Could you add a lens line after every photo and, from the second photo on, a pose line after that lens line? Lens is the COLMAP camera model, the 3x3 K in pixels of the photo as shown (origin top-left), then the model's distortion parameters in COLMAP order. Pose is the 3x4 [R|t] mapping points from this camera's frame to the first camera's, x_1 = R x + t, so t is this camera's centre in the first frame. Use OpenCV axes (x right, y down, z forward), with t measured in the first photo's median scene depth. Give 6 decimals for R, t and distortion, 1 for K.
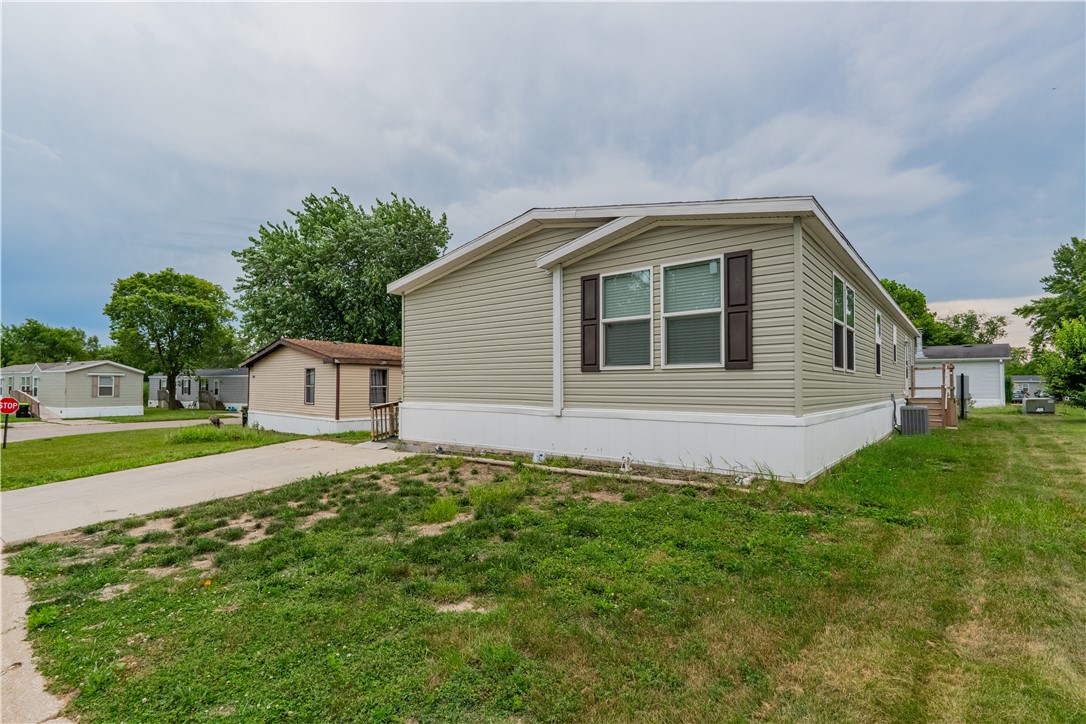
lens RADIAL K [[515.2, 0, 537.7], [0, 515.2, 375.6], [0, 0, 1]] dist [0.001614, 0.000218]
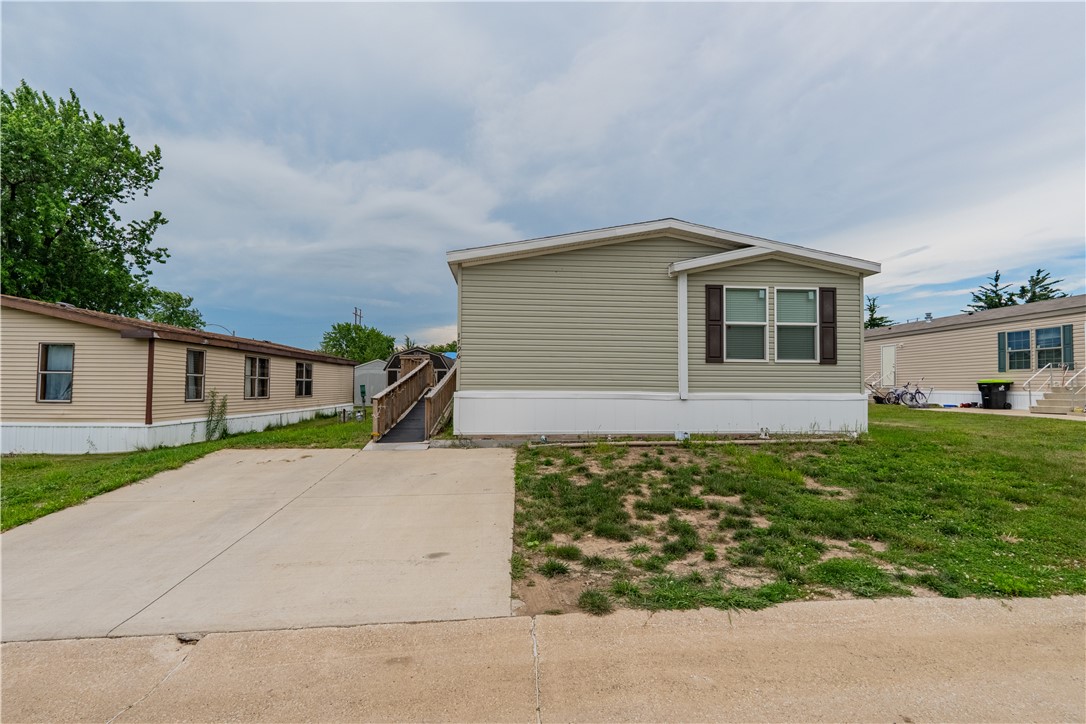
lens RADIAL K [[500.6, 0, 543.0], [0, 500.6, 362.0], [0, 0, 1]] dist [0.000590, 0.000078]
pose [[0.729575, 0.043599, 0.682509, -1.031745], [-0.020815, 0.998919, -0.041561, 0.049824], [-0.683584, 0.016115, 0.729694, 0.415201]]
